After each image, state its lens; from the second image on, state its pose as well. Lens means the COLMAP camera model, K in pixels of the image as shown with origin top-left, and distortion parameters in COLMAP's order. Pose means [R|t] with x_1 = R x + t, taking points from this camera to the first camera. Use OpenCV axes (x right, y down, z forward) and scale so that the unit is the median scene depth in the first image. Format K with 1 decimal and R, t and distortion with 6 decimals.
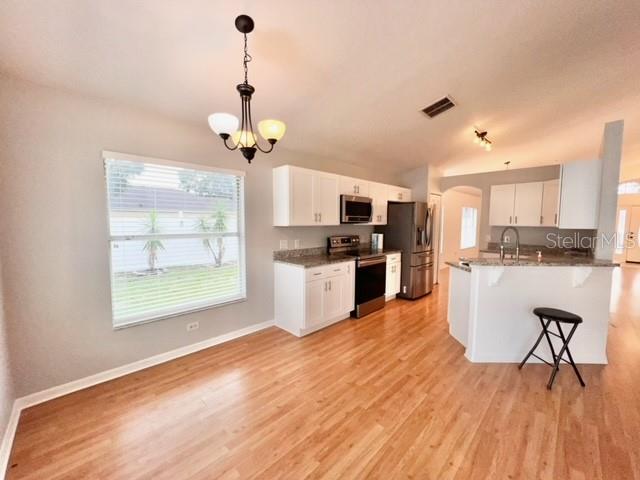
lens RADIAL K [[256.8, 0, 319.0], [0, 256.8, 243.3], [0, 0, 1]] dist [-0.000460, -0.000188]
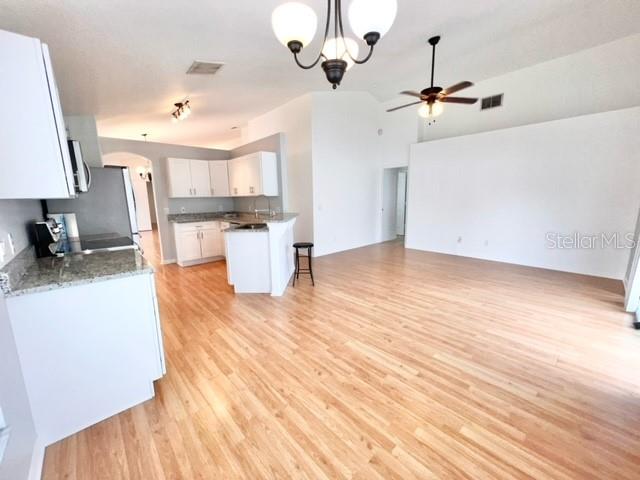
lens RADIAL K [[256.8, 0, 320.7], [0, 256.8, 239.2], [0, 0, 1]] dist [-0.000460, -0.000188]
pose [[0.039758, -0.175326, 0.983707, -0.428558], [0.103392, 0.979923, 0.170472, -0.021900], [-0.993846, 0.094930, 0.057087, 0.445768]]
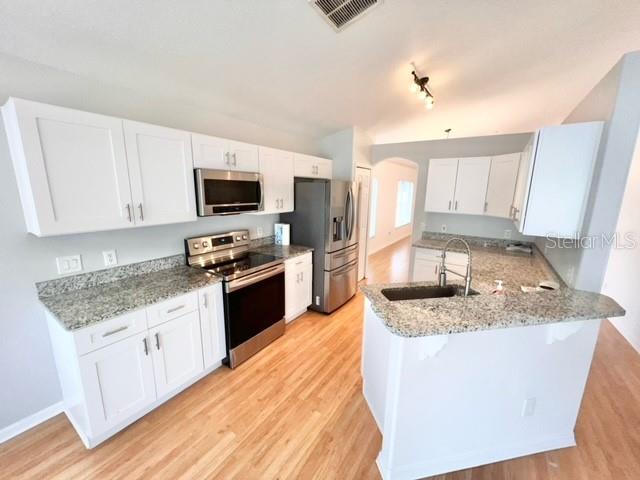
lens RADIAL K [[256.8, 0, 317.6], [0, 256.8, 243.2], [0, 0, 1]] dist [-0.000460, -0.000188]
pose [[0.980598, -0.030193, 0.193689, 0.226621], [0.006010, 0.992233, 0.124248, -0.087806], [-0.195936, -0.120673, 0.973163, 0.350770]]
